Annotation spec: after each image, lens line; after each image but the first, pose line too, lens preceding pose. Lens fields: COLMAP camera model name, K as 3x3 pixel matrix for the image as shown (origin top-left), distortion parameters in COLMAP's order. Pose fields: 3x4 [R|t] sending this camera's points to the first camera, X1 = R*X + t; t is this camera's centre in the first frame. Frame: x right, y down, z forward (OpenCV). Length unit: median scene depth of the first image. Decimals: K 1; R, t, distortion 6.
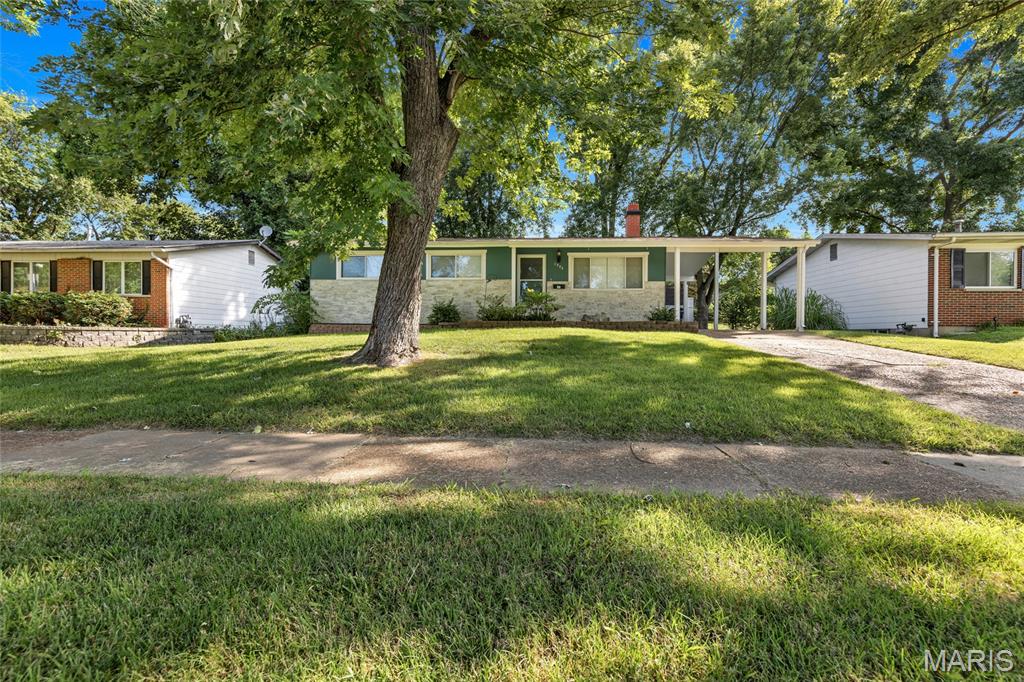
lens RADIAL K [[397.1, 0, 512.0], [0, 397.1, 341.0], [0, 0, 1]] dist [-0.000161, -0.000011]
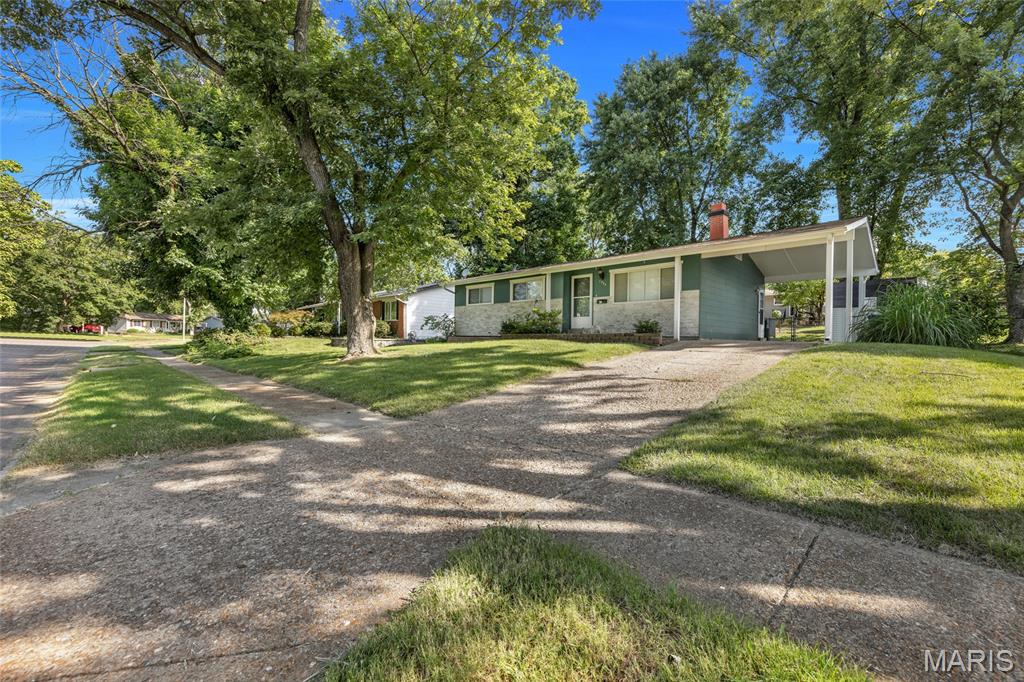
lens RADIAL K [[397.1, 0, 512.0], [0, 397.1, 341.0], [0, 0, 1]] dist [-0.000161, -0.000011]
pose [[0.761883, 0.004060, -0.647702, 0.642319], [-0.015551, 0.999807, -0.012027, -0.010442], [0.647528, 0.019236, 0.761799, 0.002023]]
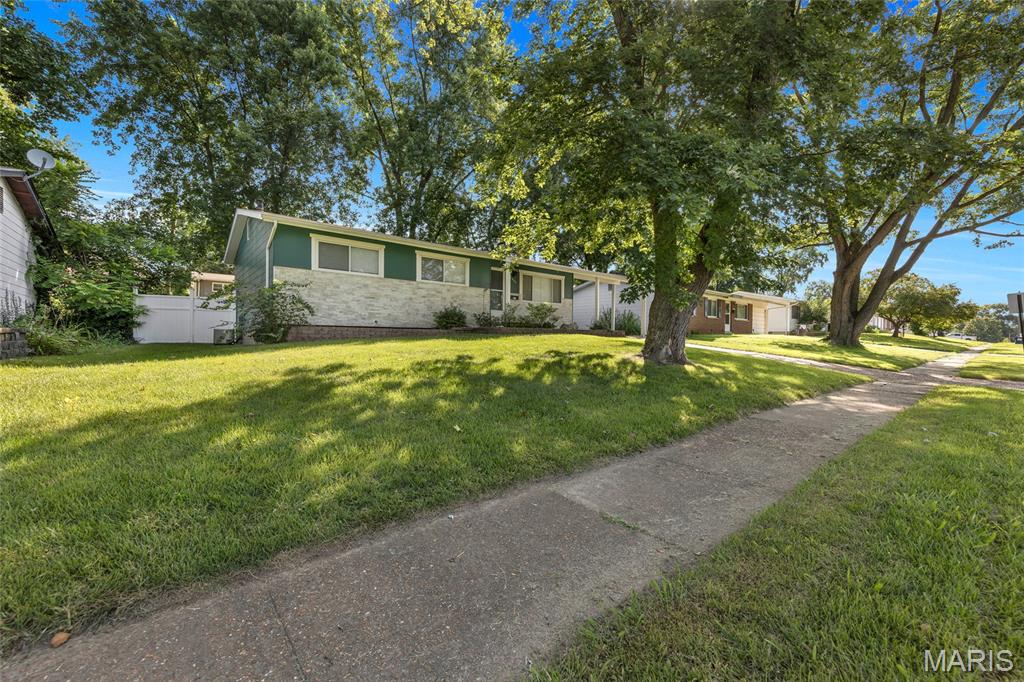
lens RADIAL K [[397.1, 0, 512.0], [0, 397.1, 341.0], [0, 0, 1]] dist [-0.000161, -0.000011]
pose [[0.706827, -0.012924, 0.707269, -0.727454], [0.002927, 0.999878, 0.015347, -0.025065], [-0.707381, -0.008777, 0.706778, 0.166523]]
